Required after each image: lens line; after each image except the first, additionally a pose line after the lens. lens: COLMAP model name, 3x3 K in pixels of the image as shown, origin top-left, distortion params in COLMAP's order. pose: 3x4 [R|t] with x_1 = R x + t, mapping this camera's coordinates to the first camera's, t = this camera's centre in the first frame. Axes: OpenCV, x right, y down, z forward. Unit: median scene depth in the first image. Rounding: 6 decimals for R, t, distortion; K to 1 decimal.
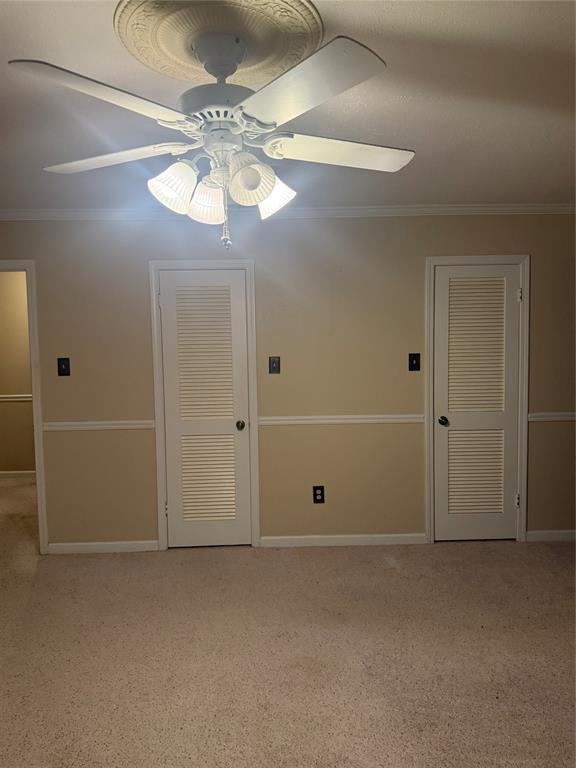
lens RADIAL K [[545.1, 0, 283.3], [0, 545.1, 381.7], [0, 0, 1]] dist [0.054197, -0.056093]
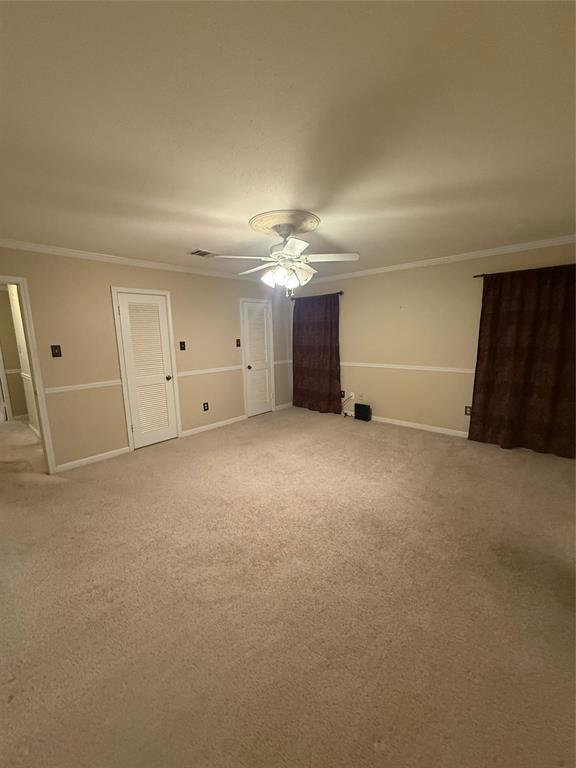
lens RADIAL K [[311.1, 0, 285.9], [0, 311.1, 386.8], [0, 0, 1]] dist [0.000040, 0.000305]
pose [[0.690924, -0.121695, 0.712611, -0.582434], [0.062535, 0.992096, 0.108792, 0.017145], [-0.720218, -0.030604, 0.693073, -0.068014]]
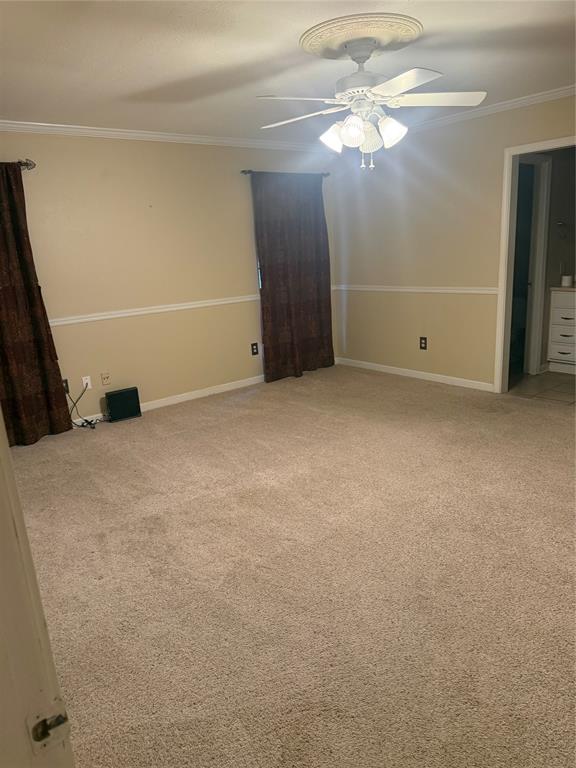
lens RADIAL K [[545.1, 0, 286.9], [0, 545.1, 388.6], [0, 0, 1]] dist [0.054197, -0.056093]
pose [[-0.619255, -0.146552, 0.771392, -0.605177], [0.125093, 0.951466, 0.281185, -0.046292], [-0.775161, 0.270621, -0.570868, 1.016792]]
